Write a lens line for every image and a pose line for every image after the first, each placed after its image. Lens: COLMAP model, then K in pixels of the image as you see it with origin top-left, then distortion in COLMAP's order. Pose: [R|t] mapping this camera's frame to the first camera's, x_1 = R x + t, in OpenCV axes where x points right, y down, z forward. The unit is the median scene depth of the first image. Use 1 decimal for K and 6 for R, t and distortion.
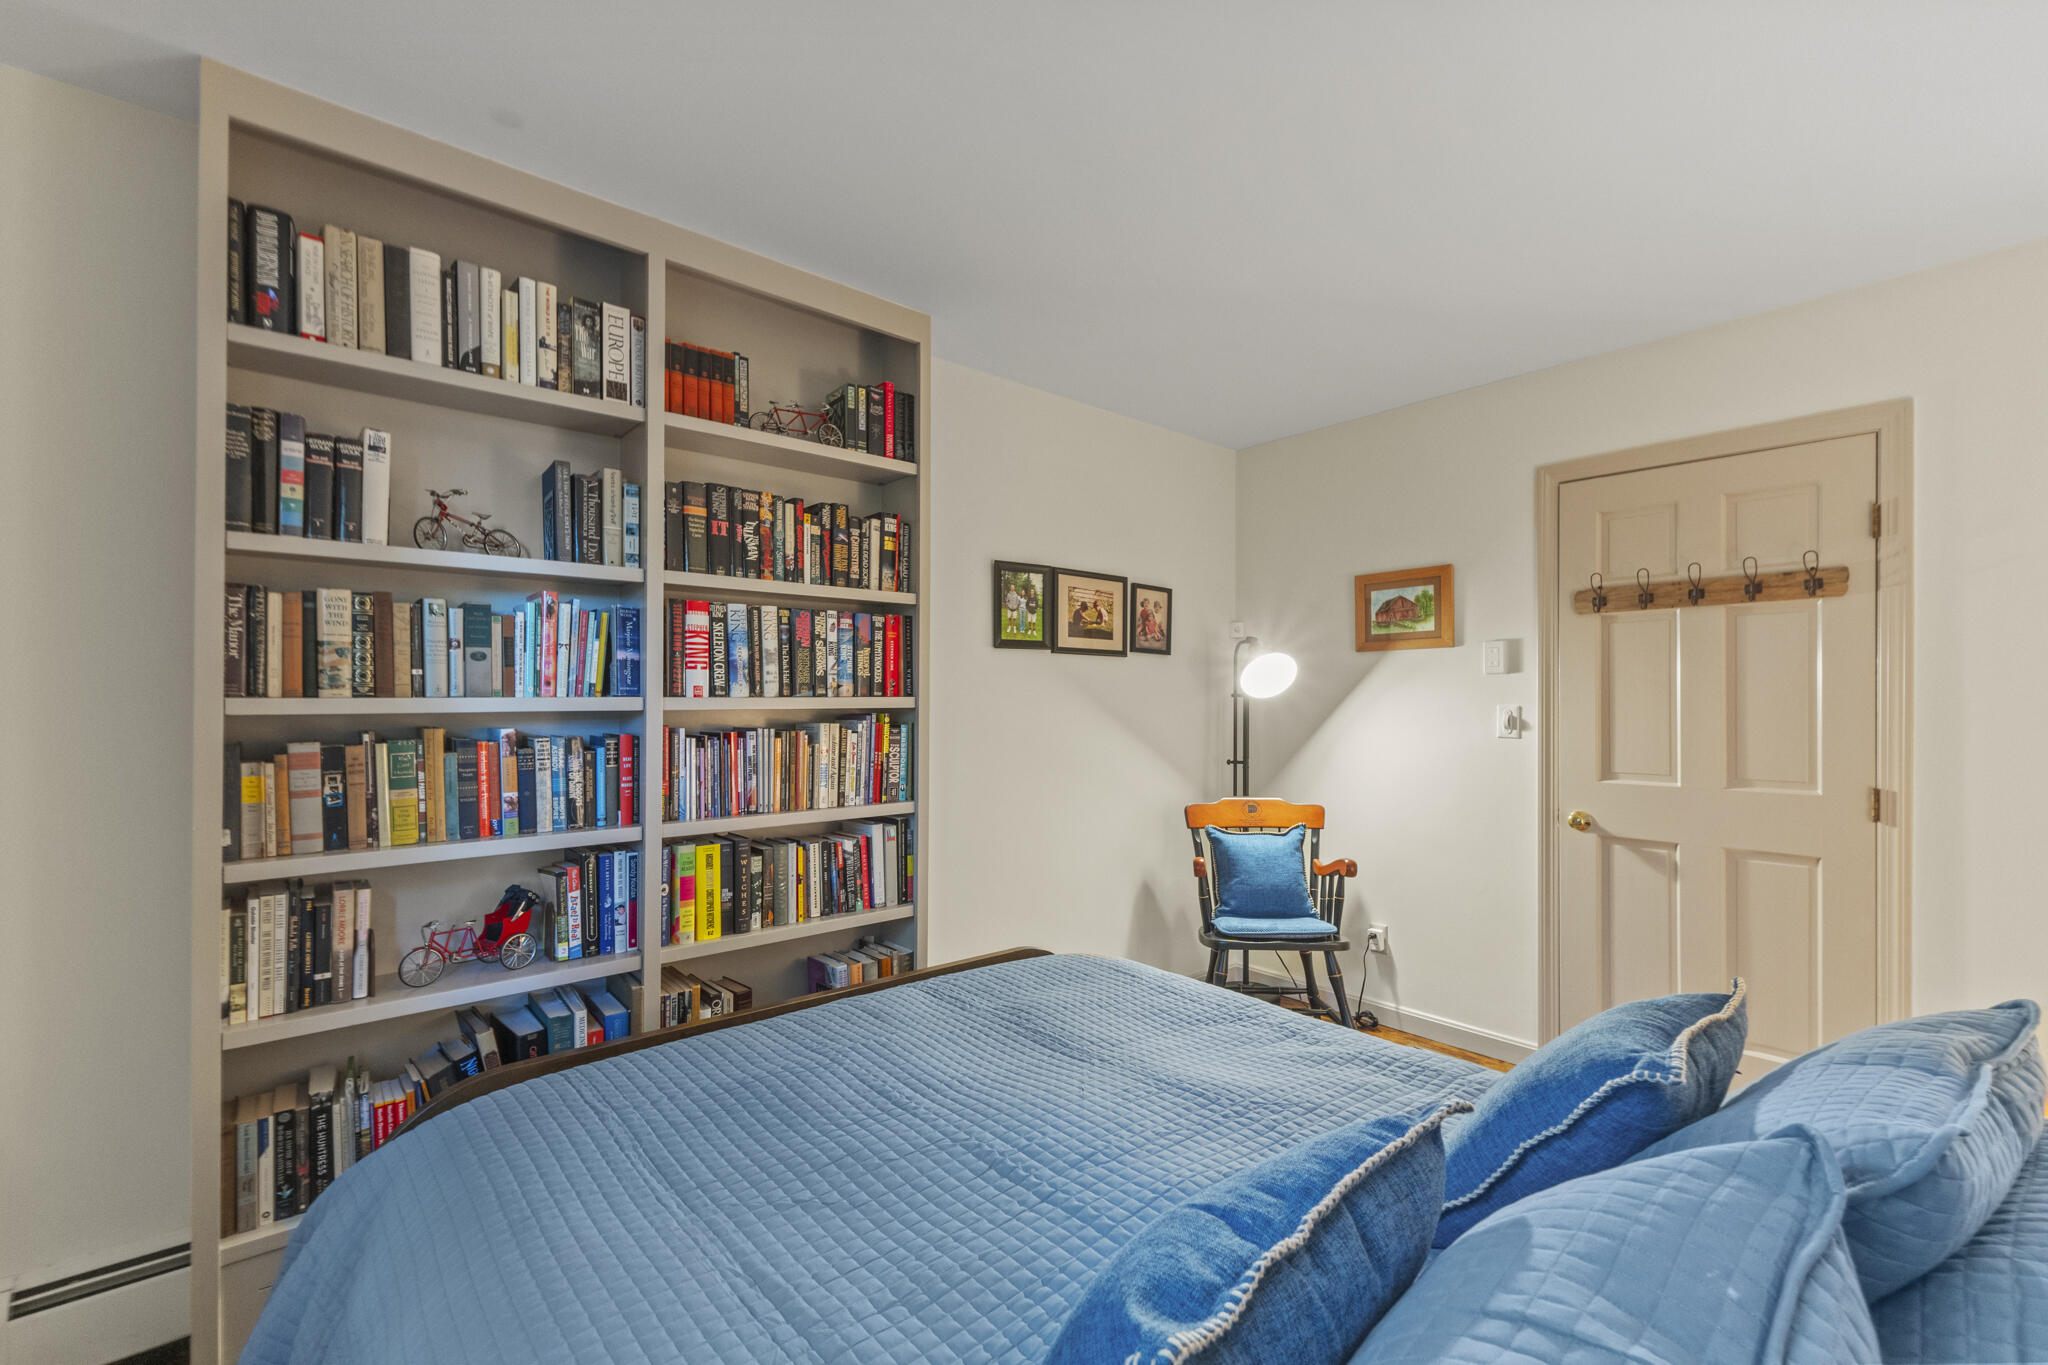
lens RADIAL K [[875.1, 0, 1028.0], [0, 875.1, 702.7], [0, 0, 1]] dist [0.006316, 0.000017]
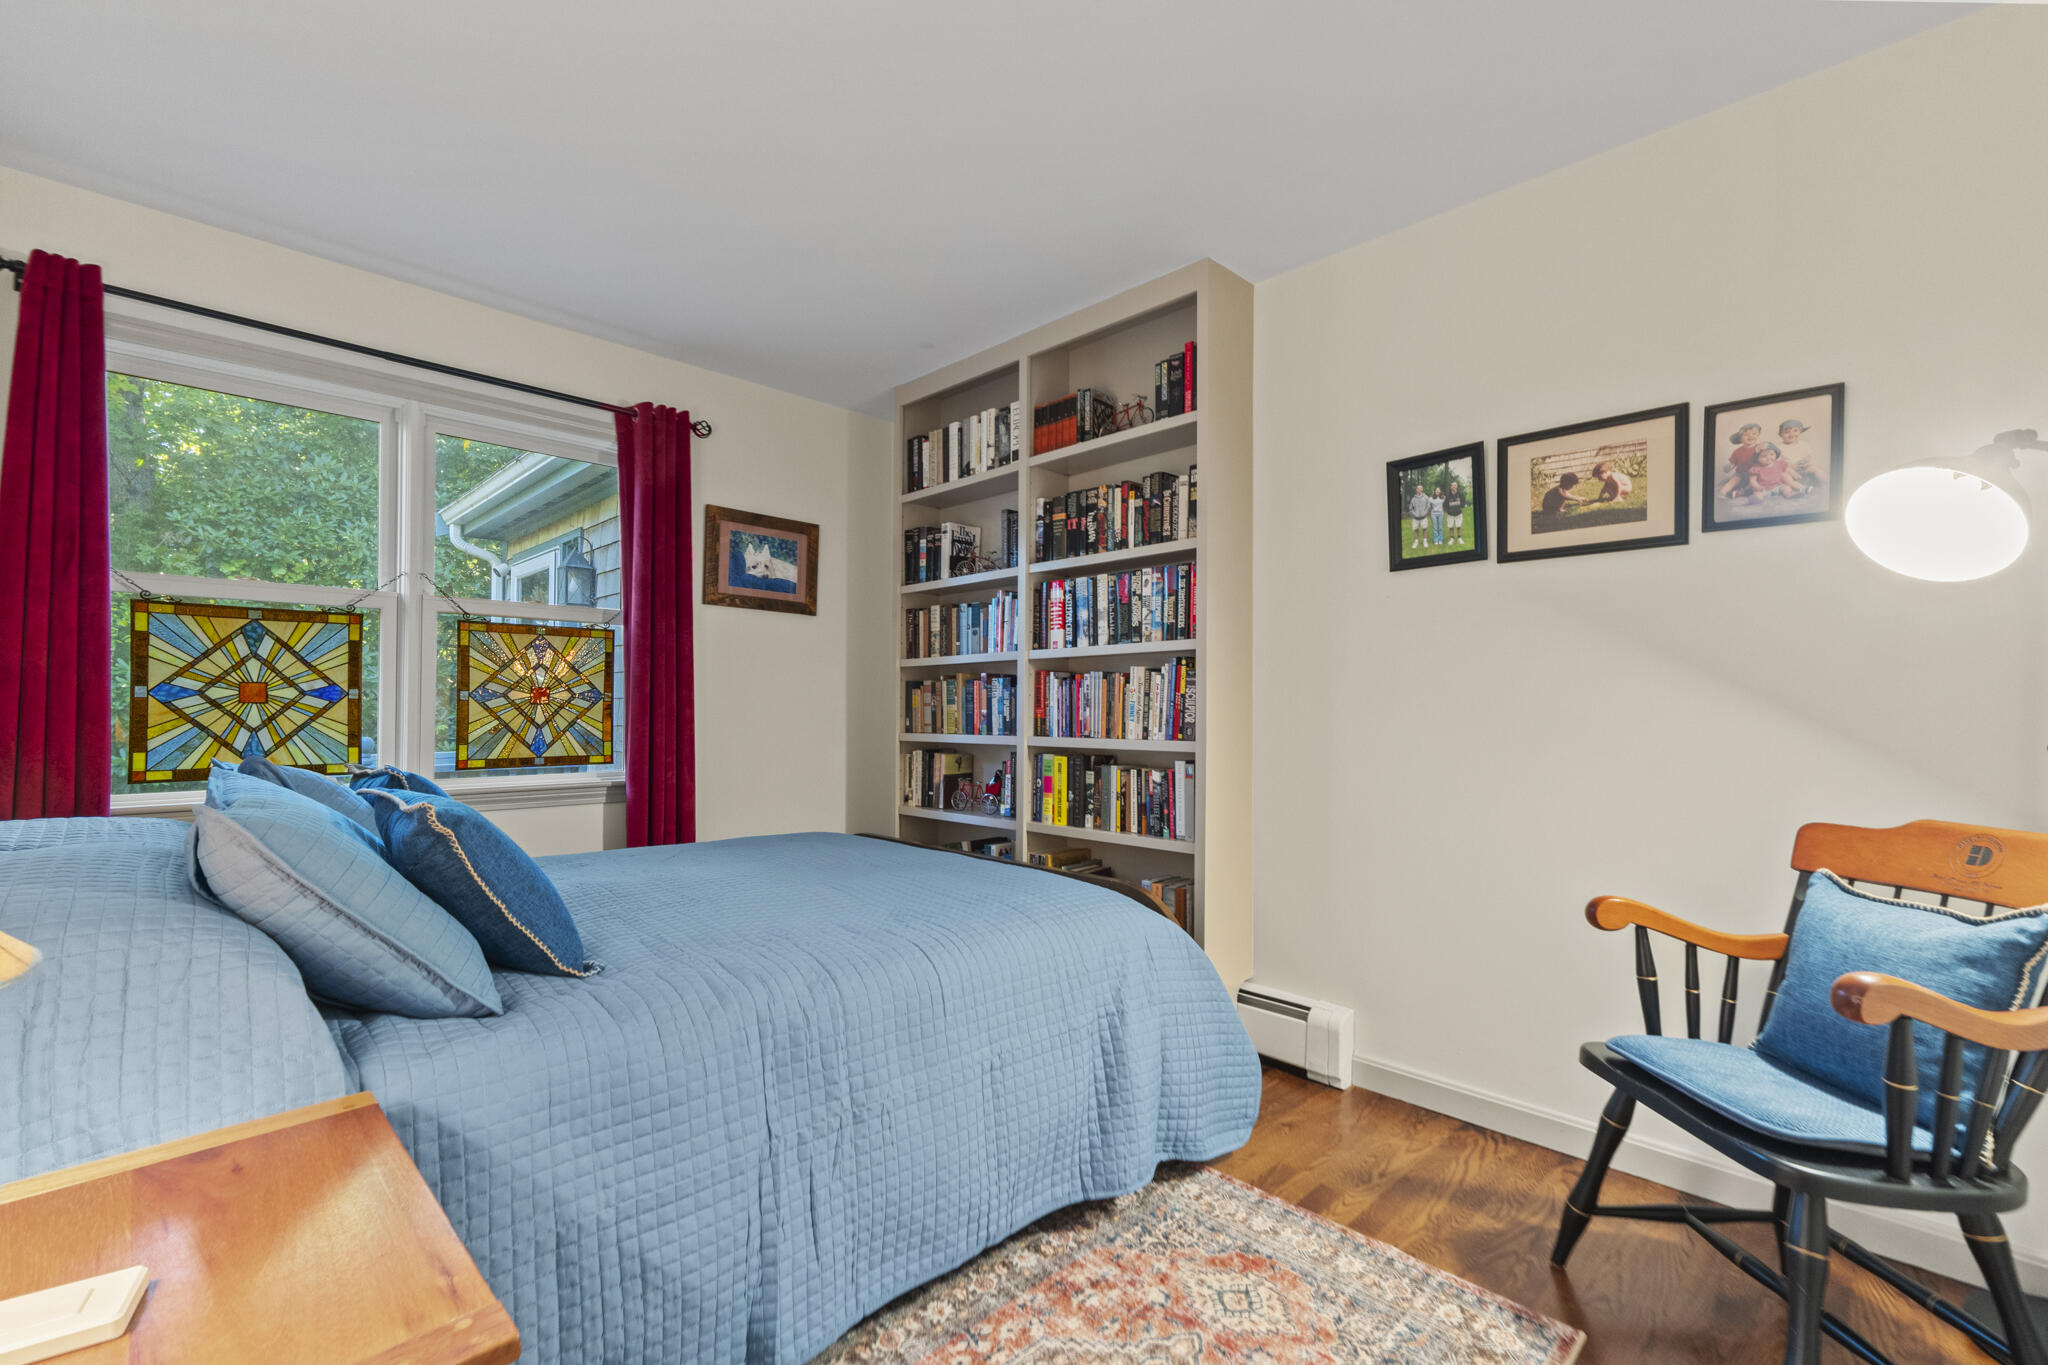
lens RADIAL K [[875.1, 0, 1028.2], [0, 875.1, 685.9], [0, 0, 1]] dist [0.006316, 0.000017]
pose [[0.079864, -0.024526, -0.996504, 0.948255], [-0.005796, 0.999669, -0.025068, 0.082388], [0.996789, 0.007778, 0.079696, 0.794470]]
